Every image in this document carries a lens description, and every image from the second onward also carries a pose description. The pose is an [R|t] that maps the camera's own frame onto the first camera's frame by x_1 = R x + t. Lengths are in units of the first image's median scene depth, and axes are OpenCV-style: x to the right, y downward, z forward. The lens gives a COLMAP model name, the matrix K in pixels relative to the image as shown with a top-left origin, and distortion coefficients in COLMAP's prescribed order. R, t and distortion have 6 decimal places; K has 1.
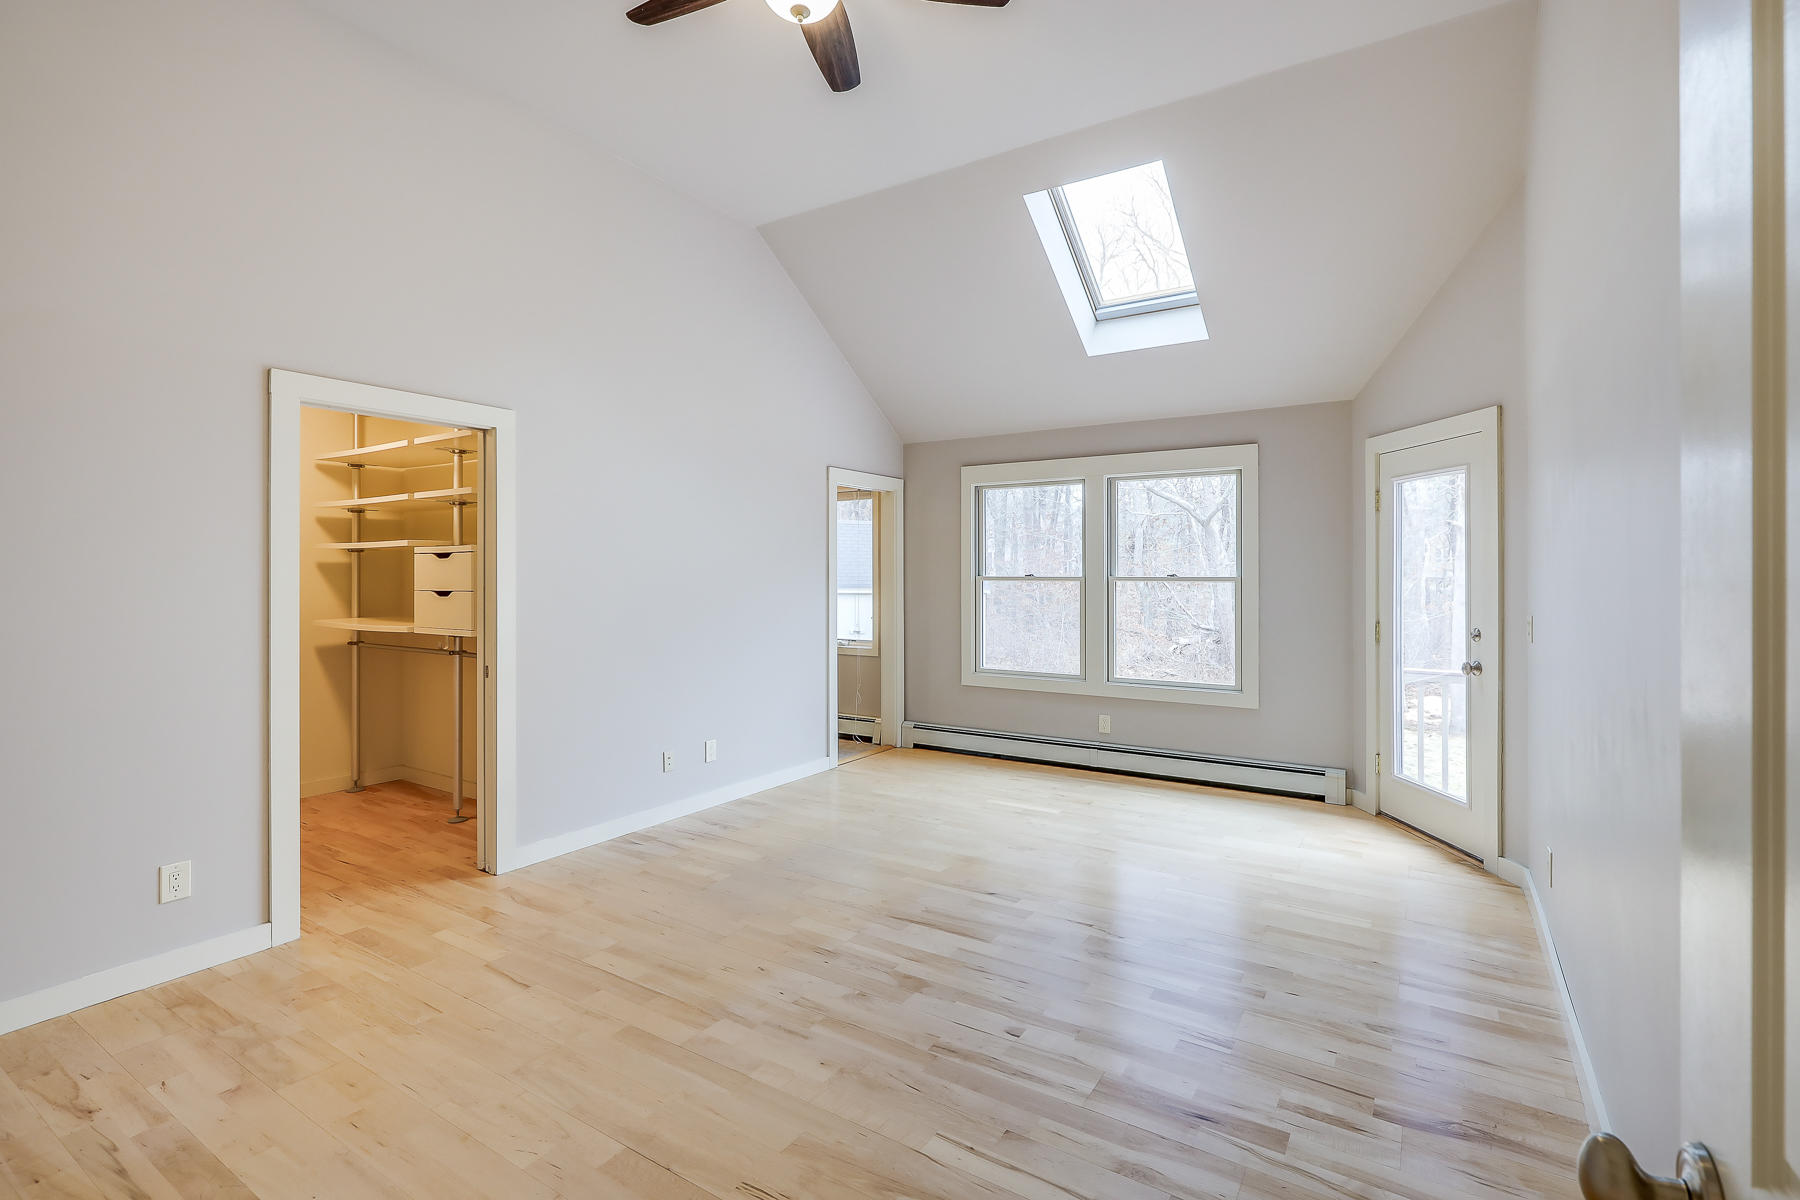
lens RADIAL K [[821.9, 0, 915.6], [0, 821.9, 579.5], [0, 0, 1]] dist [-0.001394, -0.000207]
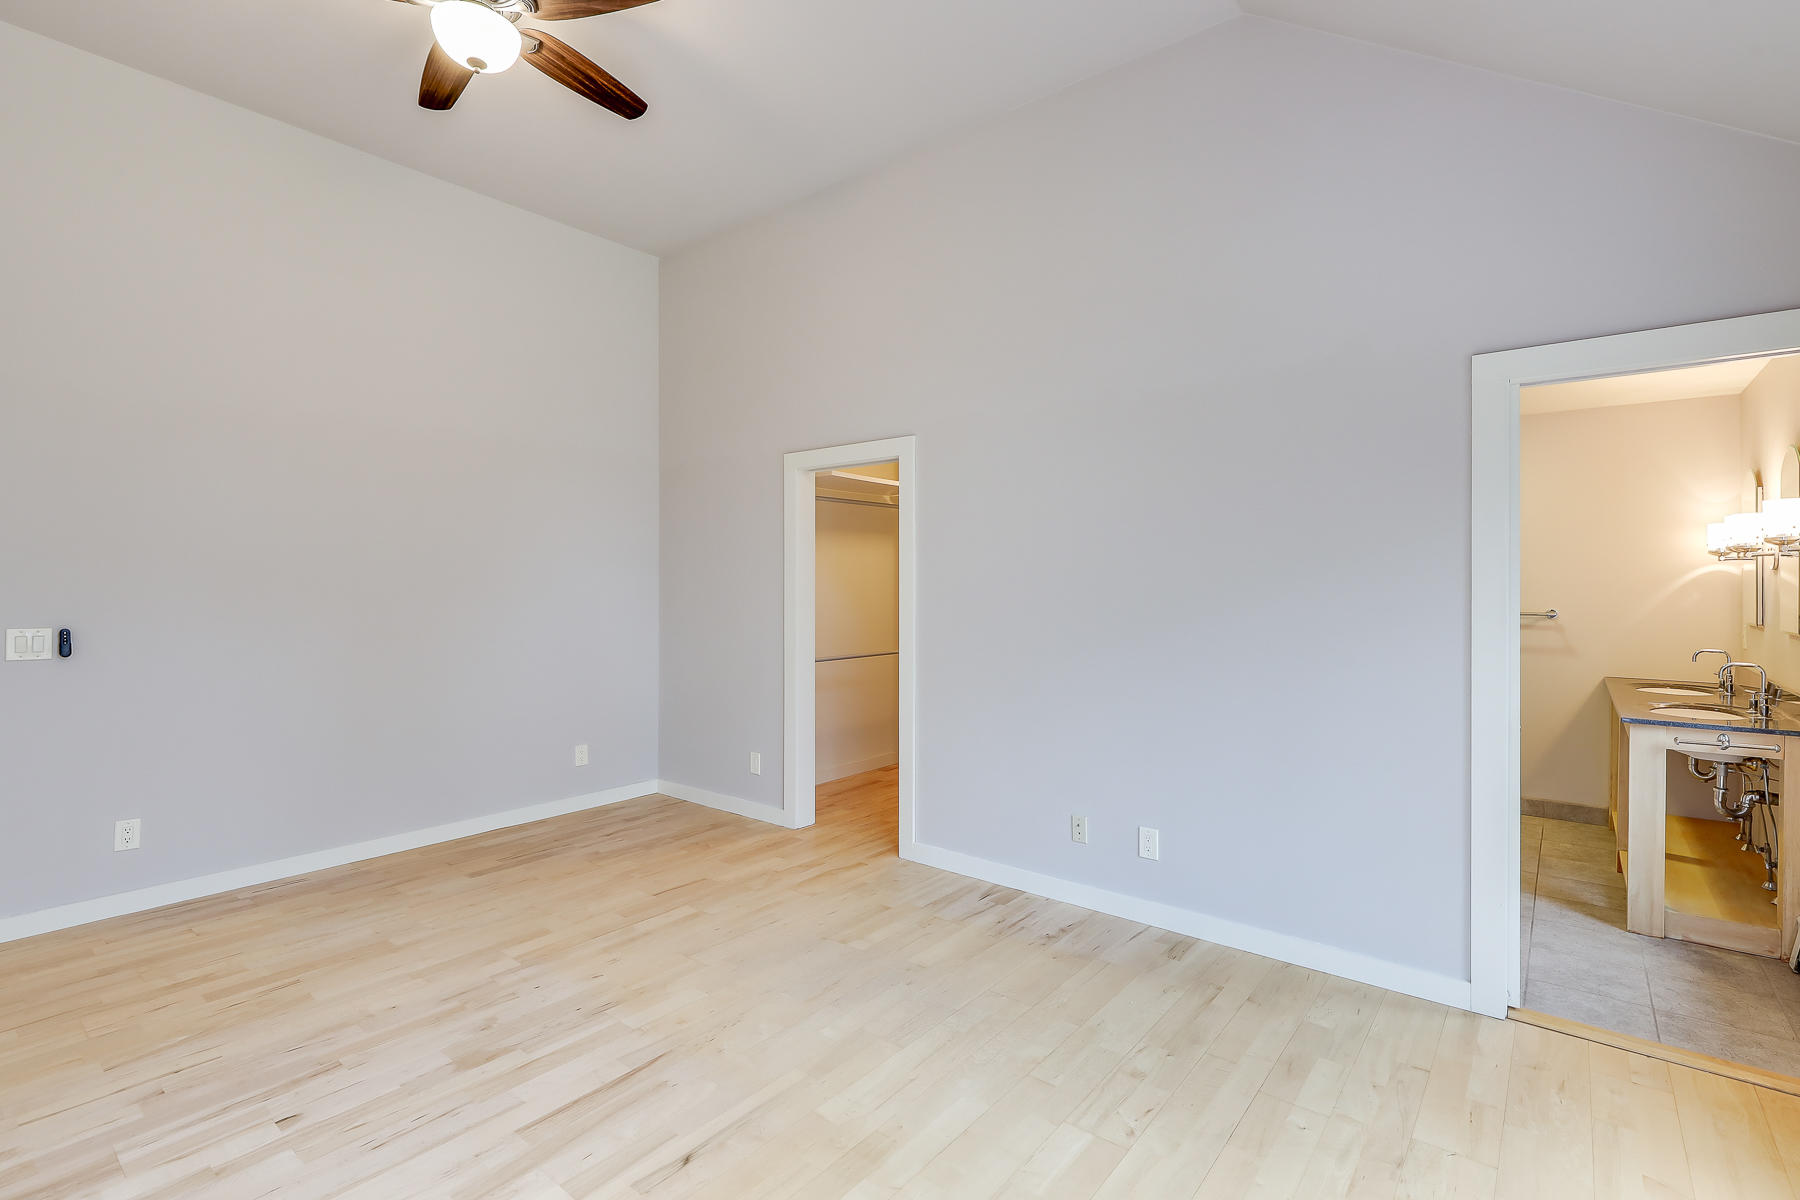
lens RADIAL K [[828.5, 0, 926.2], [0, 828.5, 595.6], [0, 0, 1]] dist [0.000474, 0.000814]
pose [[-0.106208, 0.012201, -0.994269, 0.768022], [-0.006530, 0.999895, 0.012968, -0.010424], [0.994323, 0.007870, -0.106117, 1.486590]]
